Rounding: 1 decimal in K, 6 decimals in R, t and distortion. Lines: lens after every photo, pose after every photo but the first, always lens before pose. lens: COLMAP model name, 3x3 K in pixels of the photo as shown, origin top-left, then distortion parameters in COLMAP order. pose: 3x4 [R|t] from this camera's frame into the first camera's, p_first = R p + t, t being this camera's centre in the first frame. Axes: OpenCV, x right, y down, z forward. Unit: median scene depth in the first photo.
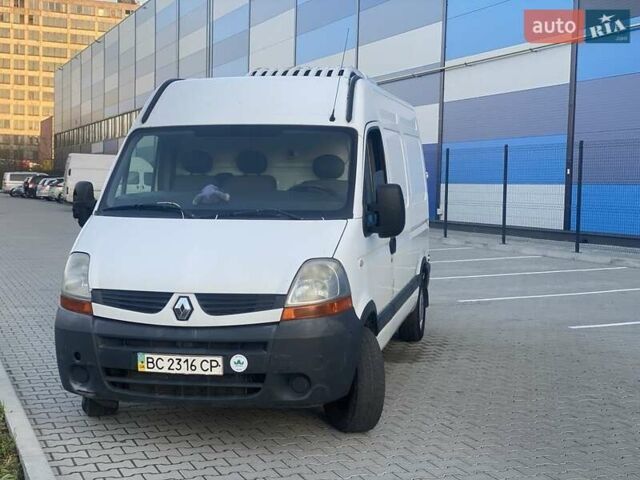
lens RADIAL K [[1026.9, 0, 316.6], [0, 1026.9, 235.7], [0, 0, 1]] dist [0.138722, -0.042133]
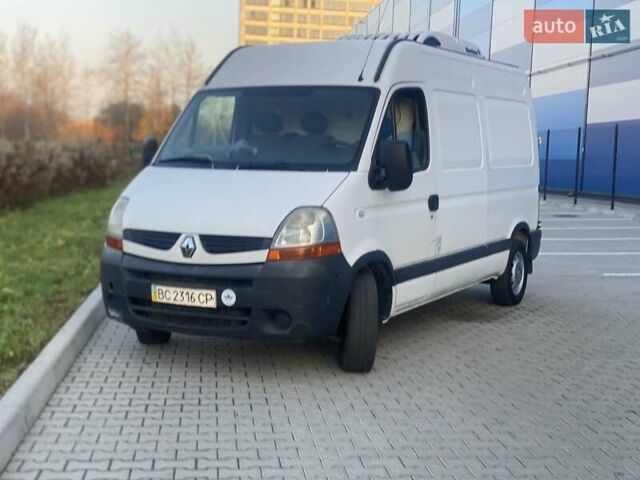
lens RADIAL K [[1026.9, 0, 316.6], [0, 1026.9, 235.7], [0, 0, 1]] dist [0.138722, -0.042133]
pose [[0.961490, 0.035730, -0.272508, 0.290588], [-0.030714, 0.999271, 0.022653, 0.026916], [0.273119, -0.013411, 0.961887, -0.036304]]
